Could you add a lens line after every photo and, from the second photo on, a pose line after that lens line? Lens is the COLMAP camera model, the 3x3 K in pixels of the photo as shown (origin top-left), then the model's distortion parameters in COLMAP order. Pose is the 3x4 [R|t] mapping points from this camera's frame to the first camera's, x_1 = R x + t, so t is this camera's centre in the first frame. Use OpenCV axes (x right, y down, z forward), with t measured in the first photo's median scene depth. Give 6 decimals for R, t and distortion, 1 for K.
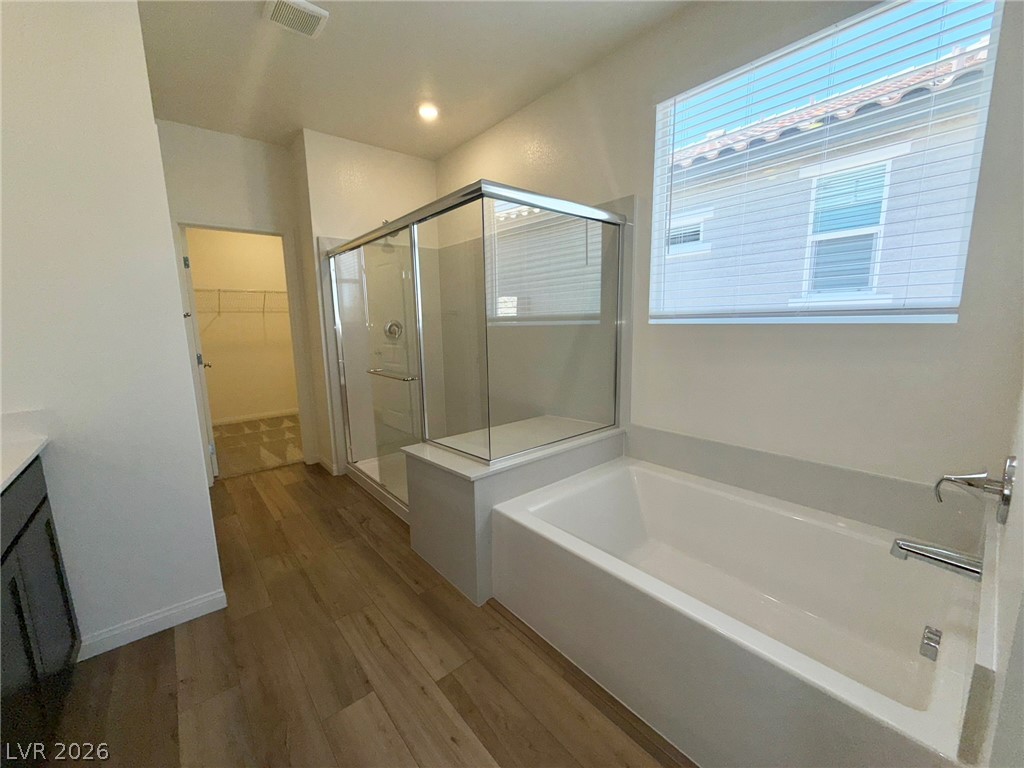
lens RADIAL K [[410.7, 0, 511.5], [0, 410.7, 385.1], [0, 0, 1]] dist [-0.000744, 0.000281]
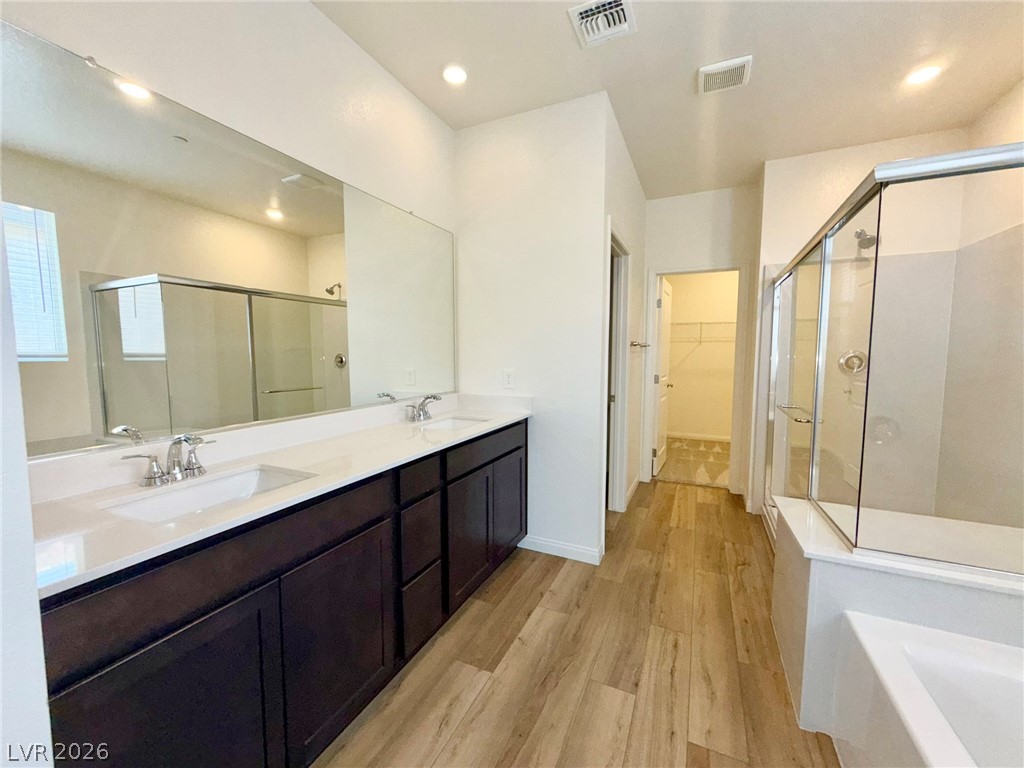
lens RADIAL K [[410.7, 0, 509.9], [0, 410.7, 387.3], [0, 0, 1]] dist [-0.000744, 0.000281]
pose [[0.413106, 0.097079, -0.905494, 0.254735], [-0.155661, 0.987197, 0.034822, -0.017721], [0.897281, 0.126564, 0.422928, 0.096776]]
